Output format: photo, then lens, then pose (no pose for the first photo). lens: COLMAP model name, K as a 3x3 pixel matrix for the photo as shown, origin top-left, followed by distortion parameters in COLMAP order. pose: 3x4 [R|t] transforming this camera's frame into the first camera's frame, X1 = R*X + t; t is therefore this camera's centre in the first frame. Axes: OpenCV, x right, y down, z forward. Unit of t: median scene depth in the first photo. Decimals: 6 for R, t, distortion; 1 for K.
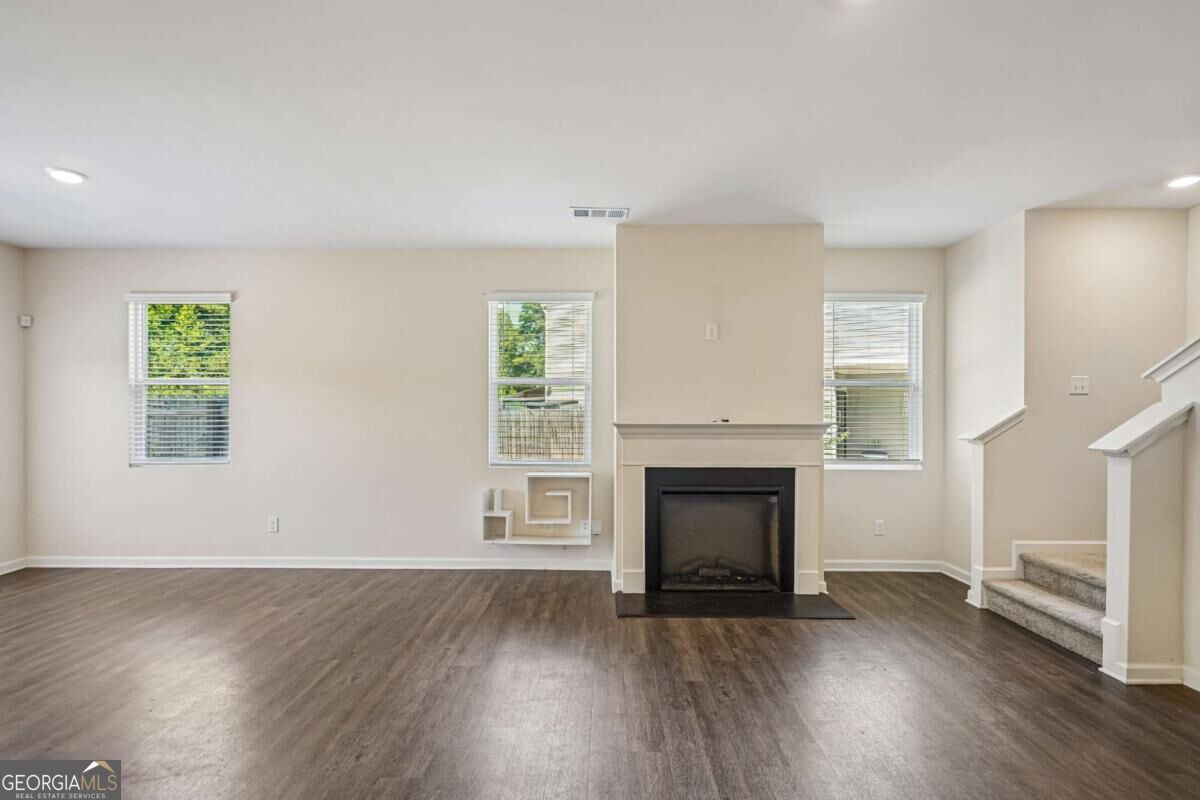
lens RADIAL K [[558.4, 0, 599.1], [0, 558.4, 415.8], [0, 0, 1]] dist [-0.003065, 0.000961]
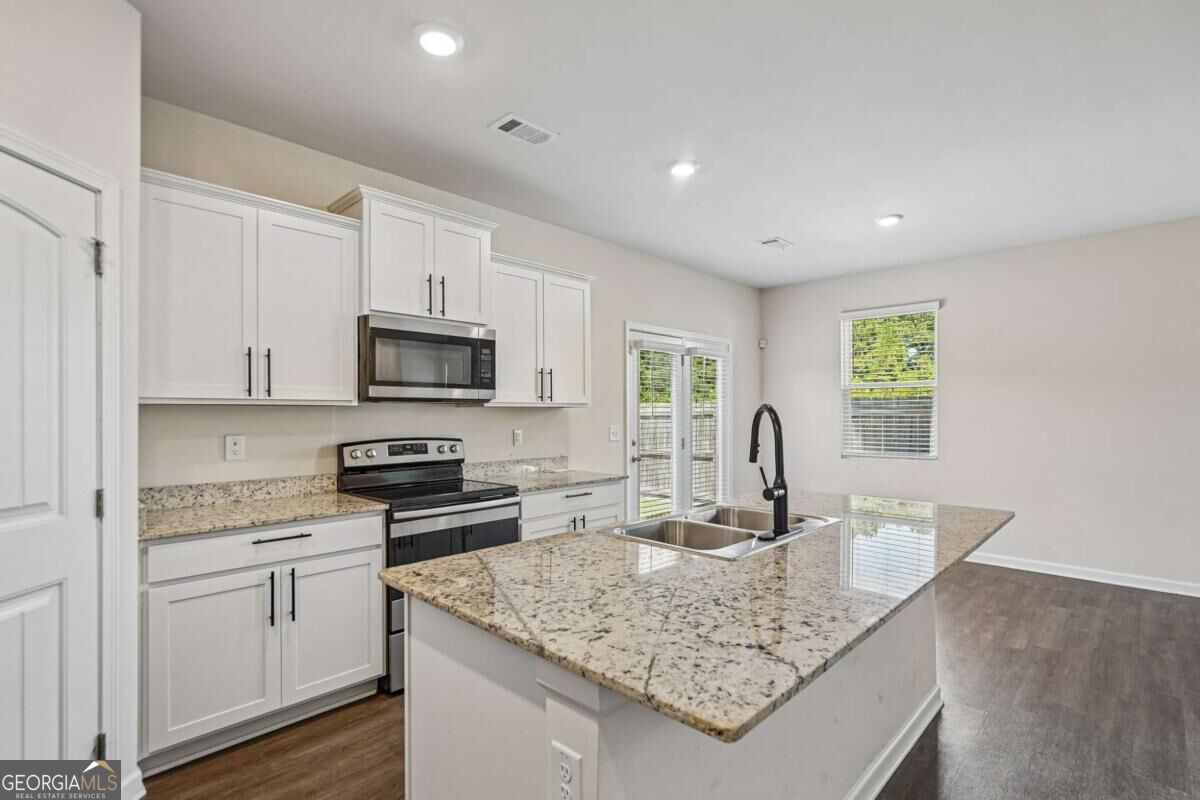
lens RADIAL K [[558.4, 0, 593.4], [0, 558.4, 411.8], [0, 0, 1]] dist [-0.003065, 0.000961]
pose [[0.718279, -0.005938, -0.695730, -0.449253], [0.001700, 0.999976, -0.006780, 0.000001], [0.695753, 0.003687, 0.718271, -0.267238]]
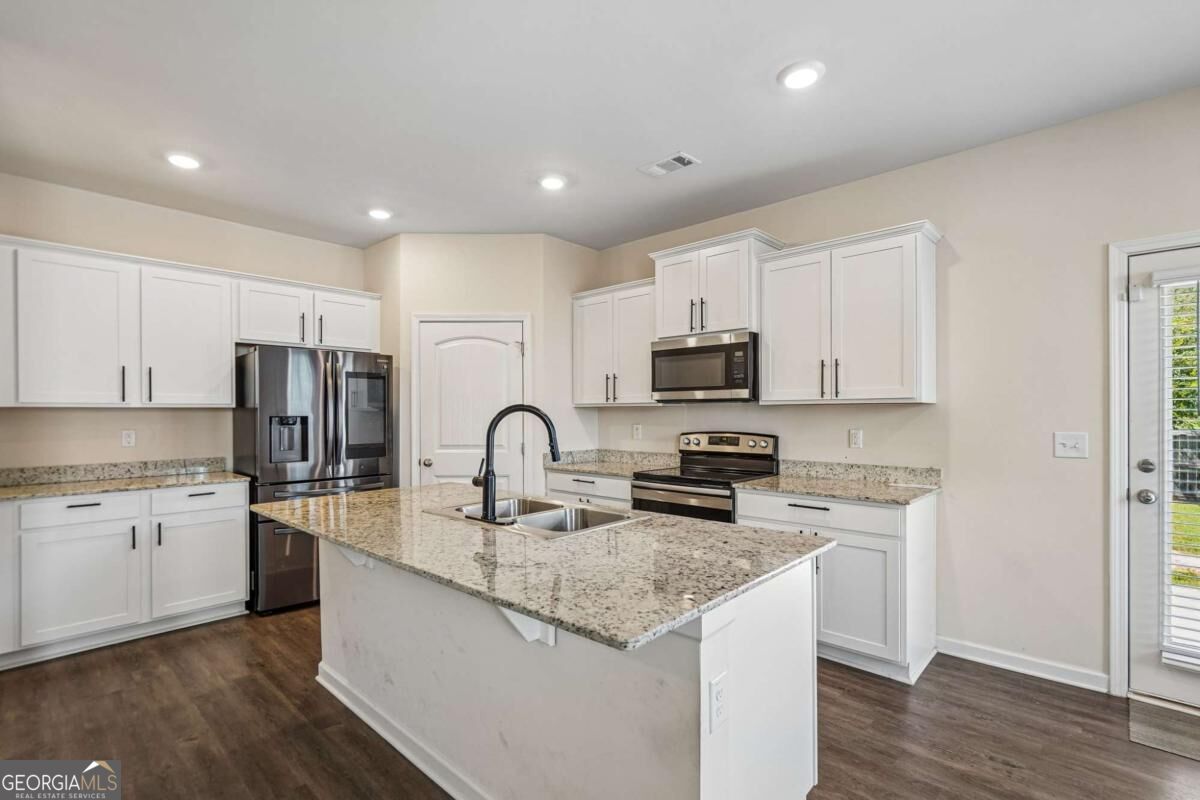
lens RADIAL K [[558.4, 0, 597.0], [0, 558.4, 411.8], [0, 0, 1]] dist [-0.003065, 0.000961]
pose [[-0.674904, -0.000410, -0.737905, -0.337749], [-0.000547, 1.000000, -0.000055, -0.002591], [0.737905, 0.000366, -0.674904, 0.593478]]
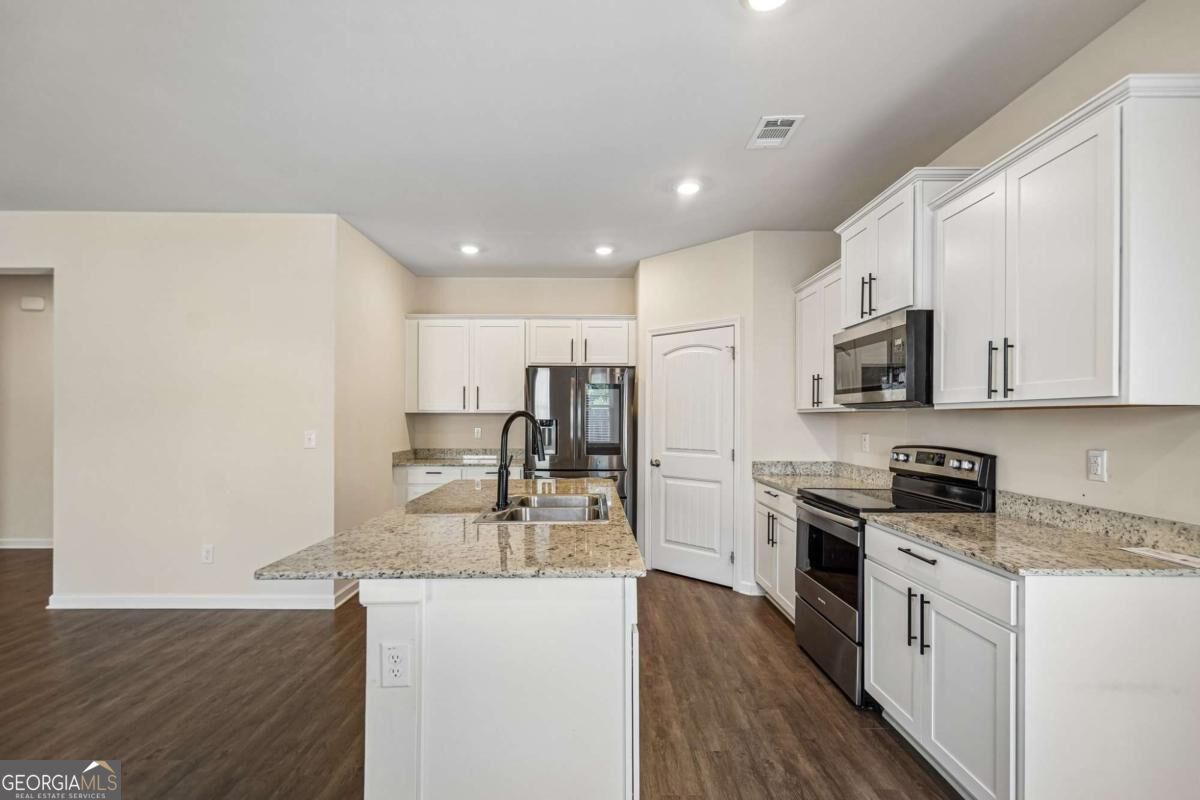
lens RADIAL K [[558.4, 0, 588.4], [0, 558.4, 415.6], [0, 0, 1]] dist [-0.003065, 0.000961]
pose [[-0.999910, -0.005185, -0.012338, -0.743095], [-0.005196, 0.999986, 0.000851, -0.005370], [0.012333, 0.000915, -0.999924, 0.806074]]
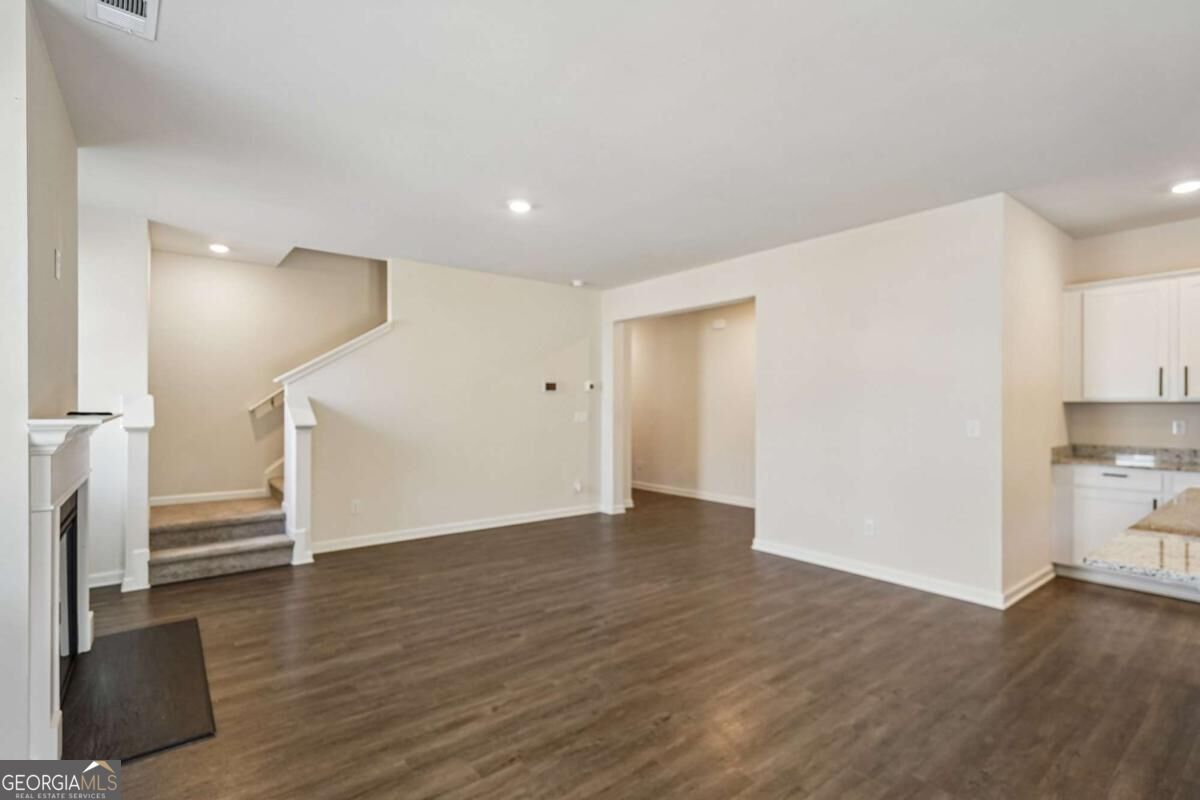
lens RADIAL K [[558.4, 0, 595.4], [0, 558.4, 405.1], [0, 0, 1]] dist [-0.003065, 0.000961]
pose [[-0.625291, -0.004182, 0.780380, -0.618051], [-0.001586, 0.999990, 0.004088, -0.004977], [-0.780390, 0.001318, -0.625292, 0.925758]]
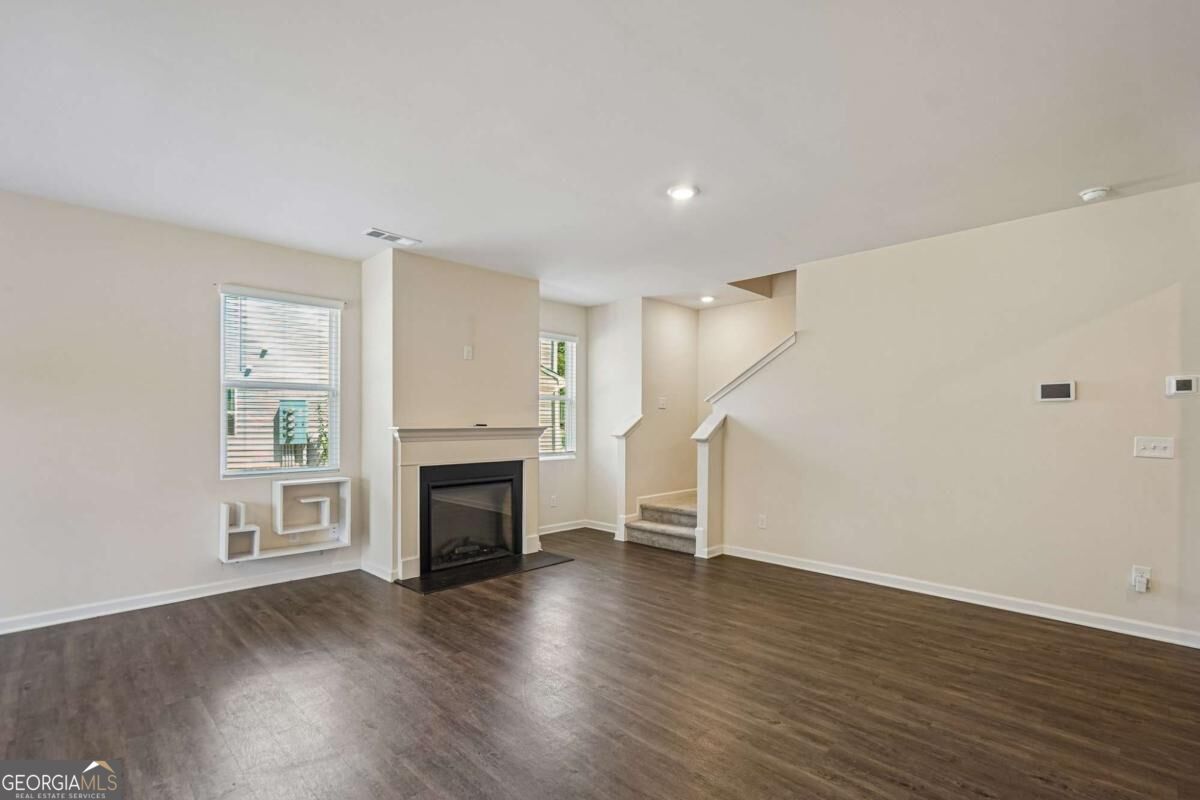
lens RADIAL K [[558.4, 0, 598.2], [0, 558.4, 419.2], [0, 0, 1]] dist [-0.003065, 0.000961]
pose [[0.698542, 0.000303, 0.715569, -0.475847], [0.000561, 0.999999, -0.000972, -0.003127], [-0.715569, 0.001080, 0.698542, -0.060794]]
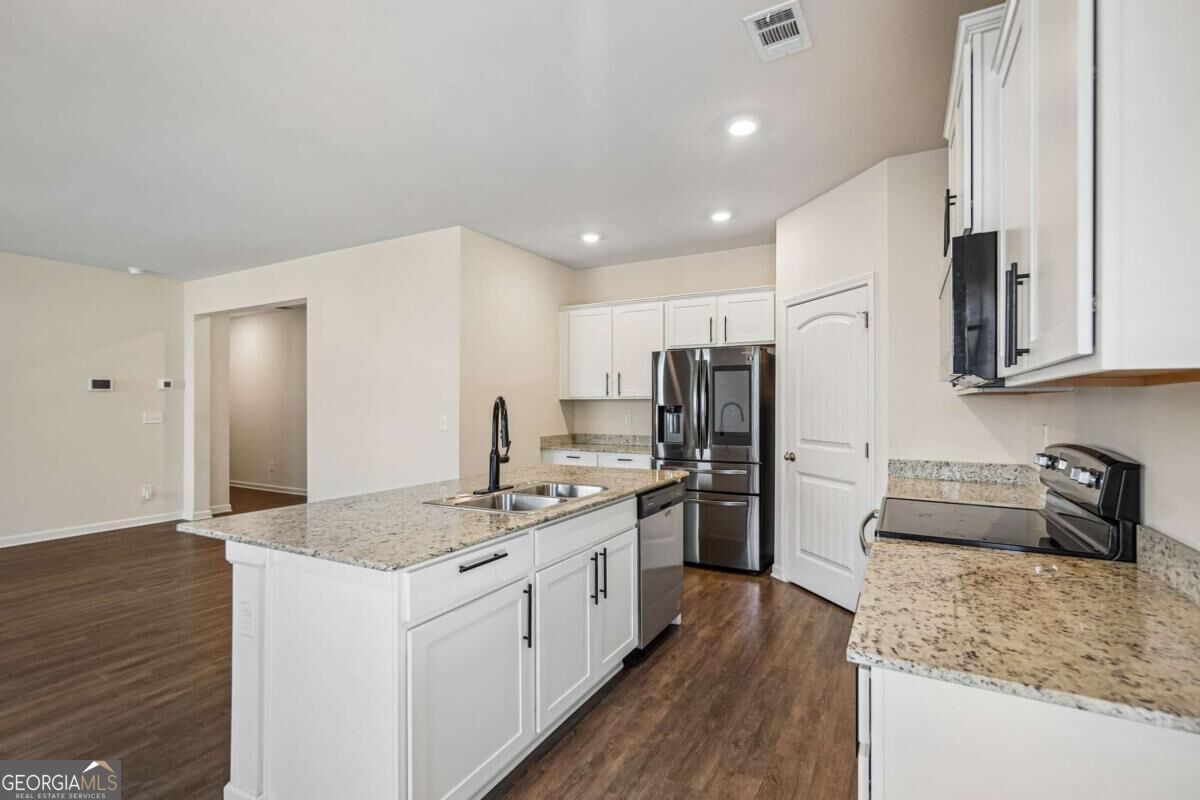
lens RADIAL K [[558.4, 0, 587.5], [0, 558.4, 401.4], [0, 0, 1]] dist [-0.003065, 0.000961]
pose [[-0.876732, 0.001540, 0.480977, -1.057721], [0.001445, 0.999999, -0.000567, -0.003573], [-0.480977, 0.000198, -0.876733, 0.680798]]
